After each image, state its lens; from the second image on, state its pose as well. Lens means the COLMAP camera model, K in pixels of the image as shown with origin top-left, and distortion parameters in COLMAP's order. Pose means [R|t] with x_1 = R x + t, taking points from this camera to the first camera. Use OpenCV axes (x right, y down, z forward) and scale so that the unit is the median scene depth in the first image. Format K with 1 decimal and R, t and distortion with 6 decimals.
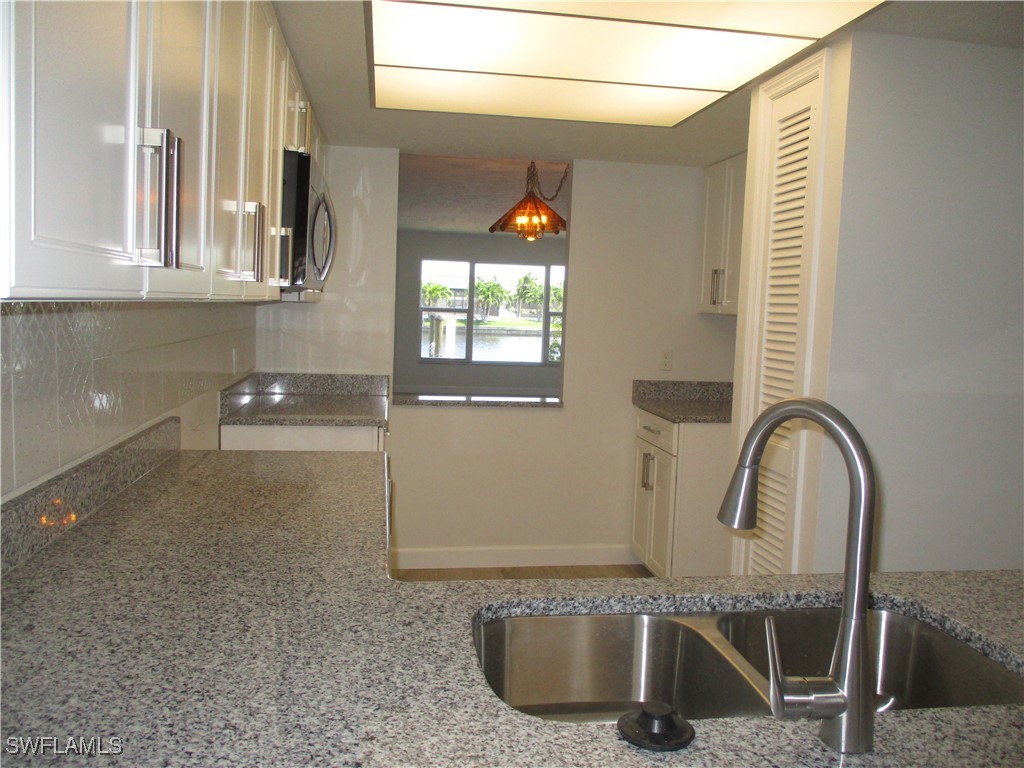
lens RADIAL K [[863.3, 0, 517.6], [0, 863.3, 377.5], [0, 0, 1]] dist [-0.013920, 0.004863]
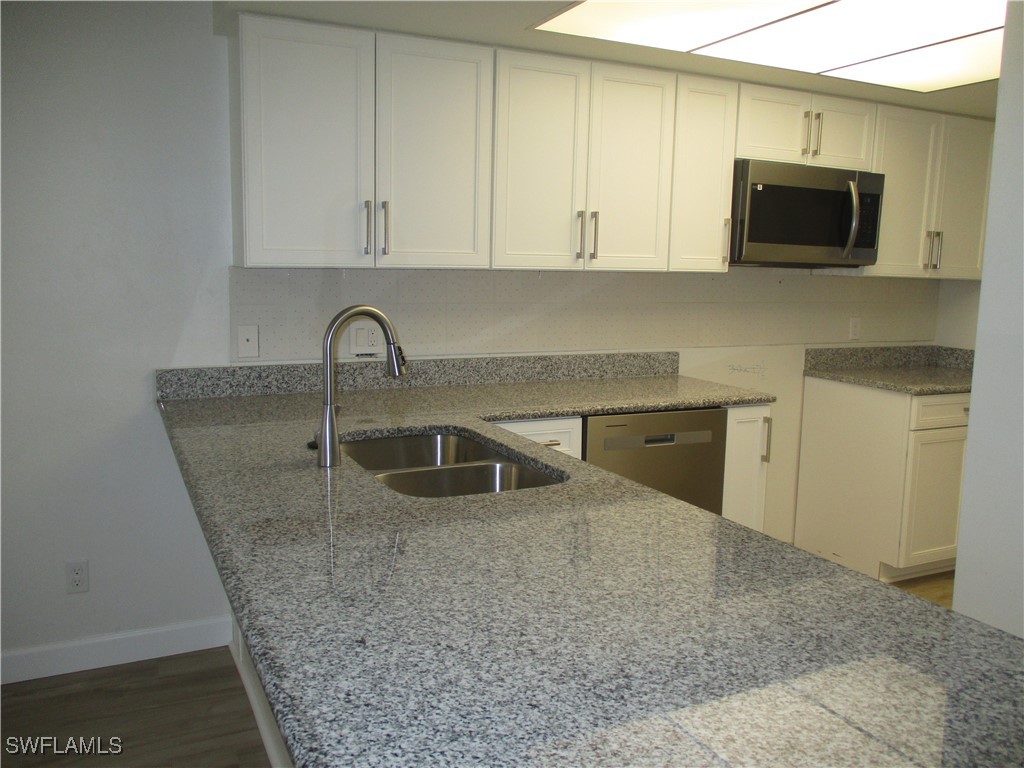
lens RADIAL K [[863.3, 0, 517.6], [0, 863.3, 377.5], [0, 0, 1]] dist [-0.013920, 0.004863]
pose [[0.301228, 0.098874, -0.948412, 1.679162], [-0.091670, 0.993006, 0.074407, 0.005206], [0.949135, 0.064528, 0.308185, 0.510508]]
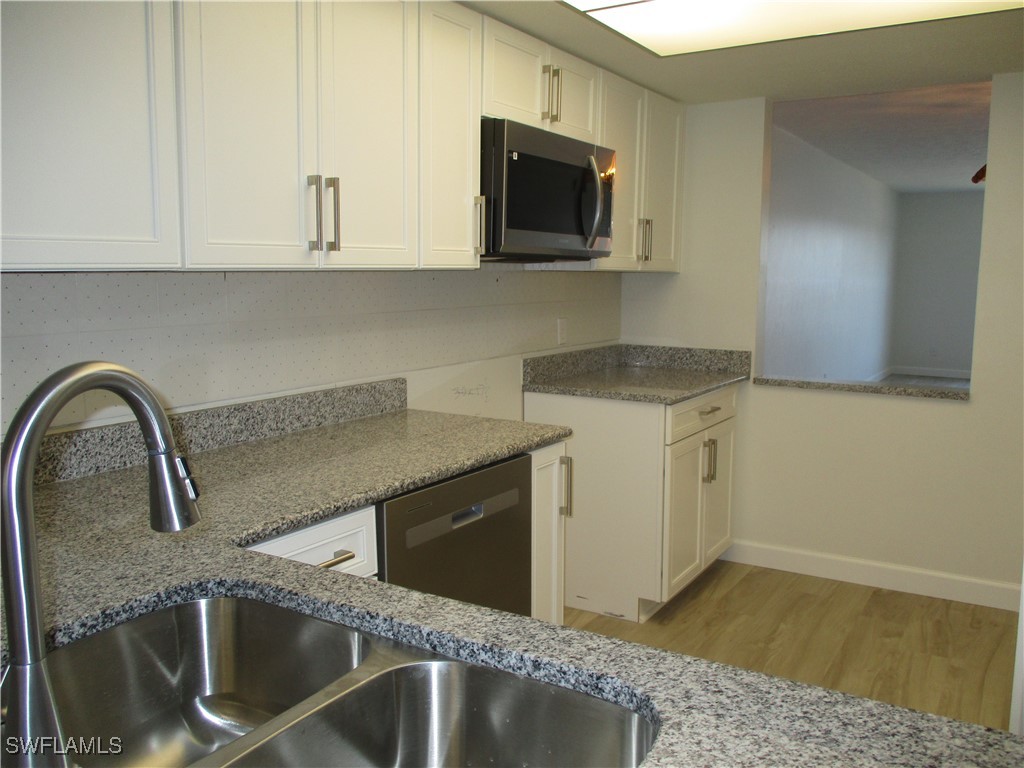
lens RADIAL K [[863.3, 0, 517.6], [0, 863.3, 377.5], [0, 0, 1]] dist [-0.013920, 0.004863]
pose [[0.758854, 0.048747, -0.649433, 0.770506], [-0.031407, 0.998774, 0.038269, -0.004629], [0.650503, -0.008644, 0.759455, 0.466049]]
